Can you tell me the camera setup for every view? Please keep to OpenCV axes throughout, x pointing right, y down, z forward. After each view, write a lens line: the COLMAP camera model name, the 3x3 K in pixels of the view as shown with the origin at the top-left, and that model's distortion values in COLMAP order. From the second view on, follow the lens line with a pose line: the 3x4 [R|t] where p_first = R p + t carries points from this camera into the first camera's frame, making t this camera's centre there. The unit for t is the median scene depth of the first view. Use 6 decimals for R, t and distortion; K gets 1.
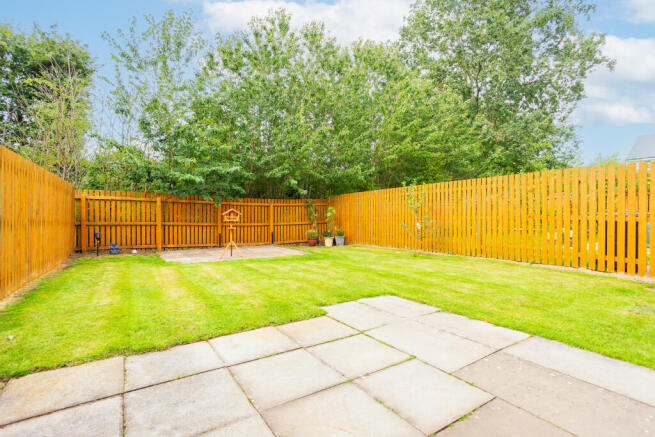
lens RADIAL K [[313.6, 0, 323.8], [0, 313.6, 217.0], [0, 0, 1]] dist [-0.056537, 0.036724]
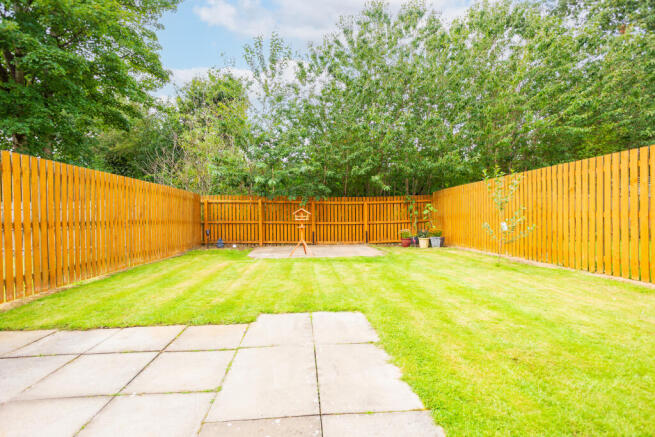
lens RADIAL K [[313.6, 0, 323.8], [0, 313.6, 217.0], [0, 0, 1]] dist [-0.056537, 0.036724]
pose [[0.878819, -0.005678, -0.477121, 0.264915], [0.009862, 0.999932, 0.006265, -0.003515], [0.477053, -0.010212, 0.878815, 0.117681]]
